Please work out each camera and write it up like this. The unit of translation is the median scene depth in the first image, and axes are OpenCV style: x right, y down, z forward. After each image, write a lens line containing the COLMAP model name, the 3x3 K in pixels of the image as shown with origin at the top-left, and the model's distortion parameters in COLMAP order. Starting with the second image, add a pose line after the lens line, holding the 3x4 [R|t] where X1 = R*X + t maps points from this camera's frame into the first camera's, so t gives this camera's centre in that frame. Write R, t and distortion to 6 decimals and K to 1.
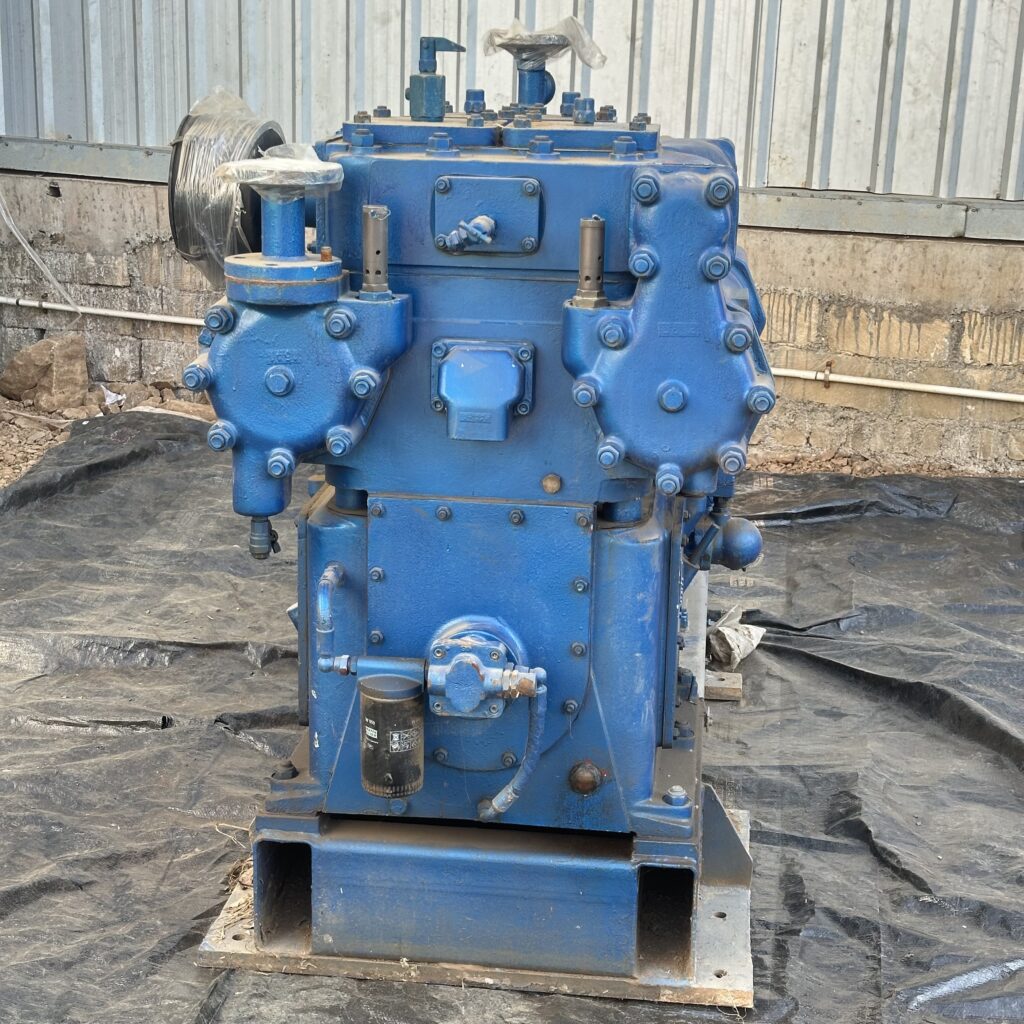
lens RADIAL K [[1901.7, 0, 499.8], [0, 1901.7, 509.8], [0, 0, 1]] dist [0.145261, 0.105102]
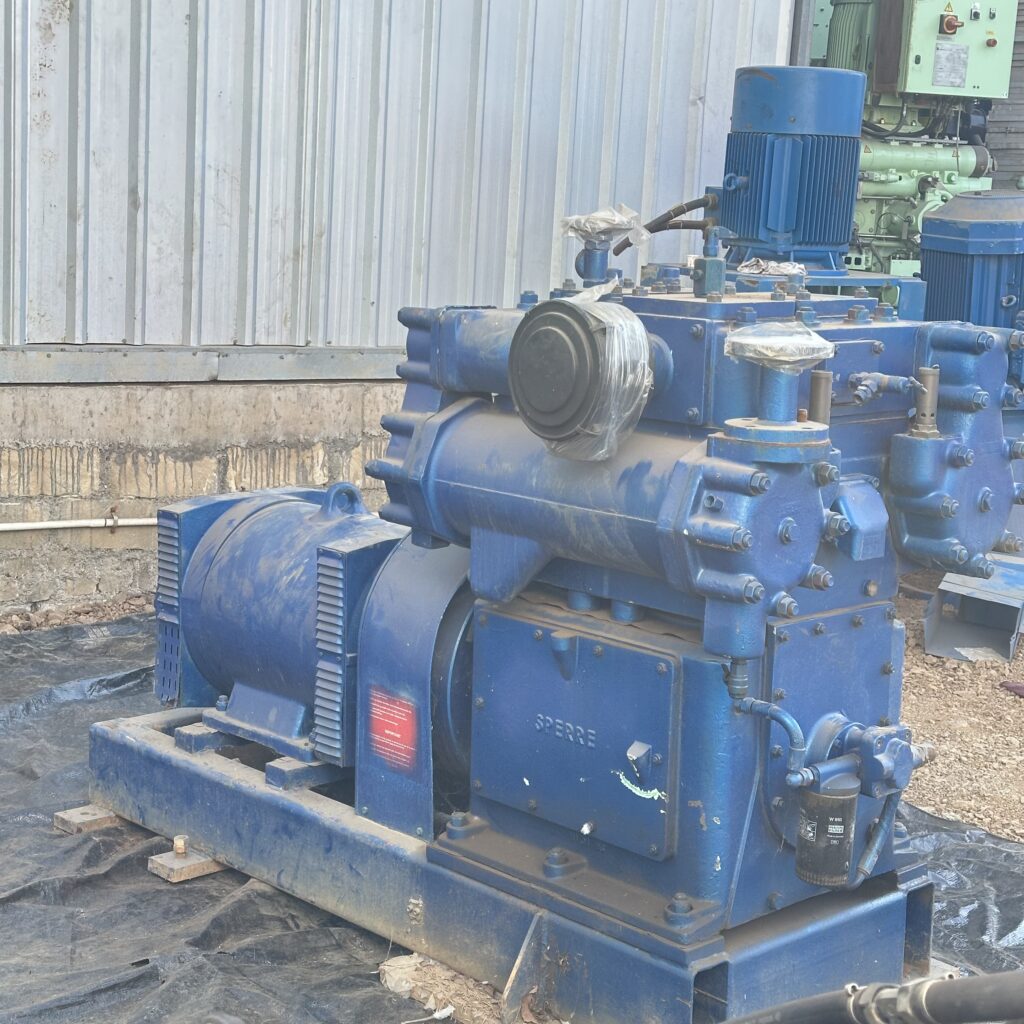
lens RADIAL K [[1901.7, 0, 499.8], [0, 1901.7, 509.8], [0, 0, 1]] dist [0.145261, 0.105102]
pose [[0.638042, -0.125809, 0.759654, -0.485173], [0.174781, 0.984473, 0.016241, -0.057665], [-0.749903, 0.122411, 0.650124, 0.178024]]
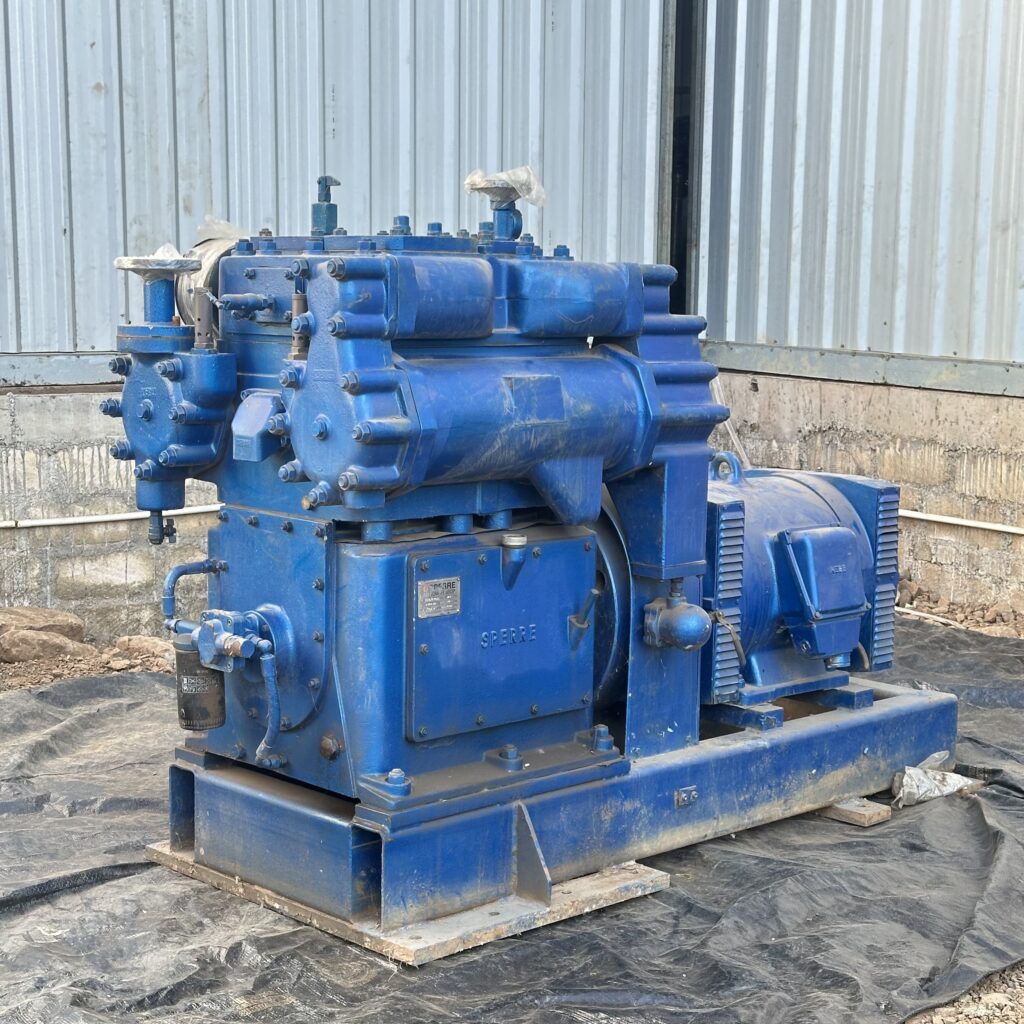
lens RADIAL K [[1901.7, 0, 499.8], [0, 1901.7, 509.8], [0, 0, 1]] dist [0.145261, 0.105102]
pose [[0.770790, 0.066884, -0.633569, 0.439067], [-0.159240, 0.983134, -0.089942, 0.040147], [0.616868, 0.170216, 0.768440, 0.041654]]
